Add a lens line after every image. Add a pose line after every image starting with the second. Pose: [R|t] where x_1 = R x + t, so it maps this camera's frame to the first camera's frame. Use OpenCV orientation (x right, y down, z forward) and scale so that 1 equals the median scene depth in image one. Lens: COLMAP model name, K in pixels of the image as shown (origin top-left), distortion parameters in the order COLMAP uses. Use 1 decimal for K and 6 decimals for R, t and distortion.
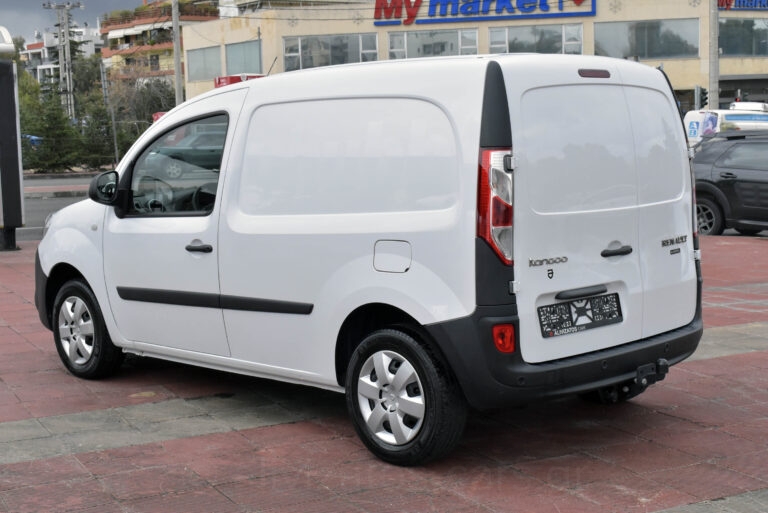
lens RADIAL K [[1163.7, 0, 384.0], [0, 1163.7, 256.5], [0, 0, 1]] dist [-0.016838, 0.011300]
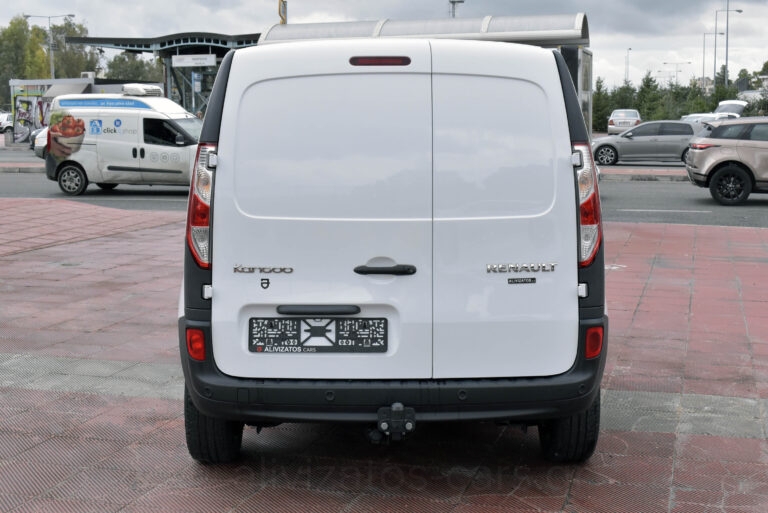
lens RADIAL K [[1163.7, 0, 384.0], [0, 1163.7, 256.5], [0, 0, 1]] dist [-0.016838, 0.011300]
pose [[0.713212, 0.099077, -0.693910, 0.817236], [-0.087292, 0.994808, 0.052320, -0.060396], [0.695491, 0.023257, 0.718158, 0.398196]]
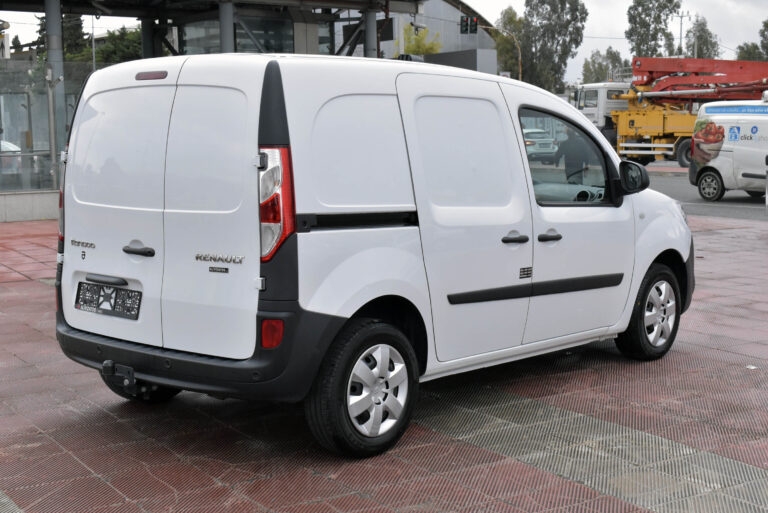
lens RADIAL K [[1163.7, 0, 384.0], [0, 1163.7, 256.5], [0, 0, 1]] dist [-0.016838, 0.011300]
pose [[0.078588, 0.128478, -0.988594, 1.262644], [-0.109707, 0.986752, 0.119517, -0.149079], [0.990852, 0.099063, 0.091642, 1.155861]]
